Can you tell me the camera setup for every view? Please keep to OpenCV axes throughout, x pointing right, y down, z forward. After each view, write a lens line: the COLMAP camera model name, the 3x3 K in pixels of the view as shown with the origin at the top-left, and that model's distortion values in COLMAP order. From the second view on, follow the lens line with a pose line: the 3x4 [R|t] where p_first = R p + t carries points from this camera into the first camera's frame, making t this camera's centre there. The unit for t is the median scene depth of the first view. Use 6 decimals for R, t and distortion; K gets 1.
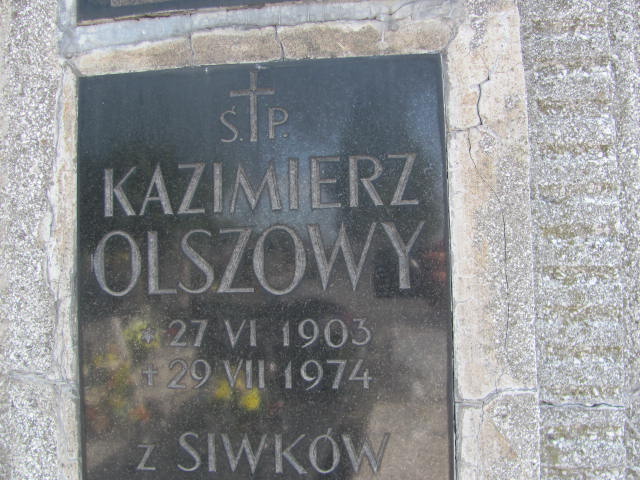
lens RADIAL K [[558.6, 0, 320.9], [0, 558.6, 243.9], [0, 0, 1]] dist [-0.173723, 0.120321]
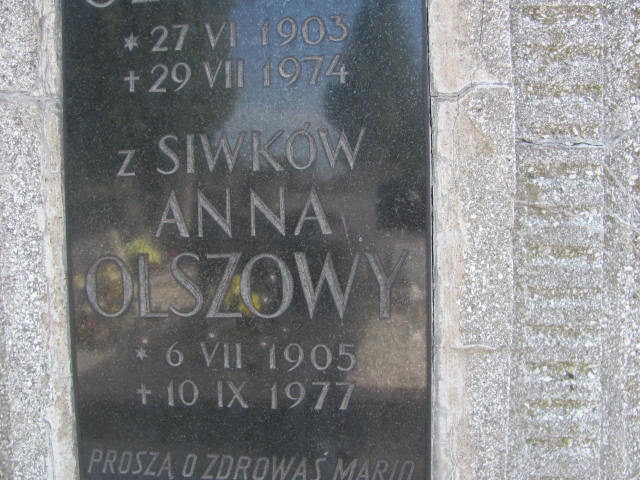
lens RADIAL K [[558.6, 0, 320.9], [0, 558.6, 243.9], [0, 0, 1]] dist [-0.173723, 0.120321]
pose [[0.999965, 0.006927, -0.004683, 0.045910], [-0.006393, 0.994367, 0.105801, 0.421500], [0.005390, -0.105768, 0.994376, -0.035494]]
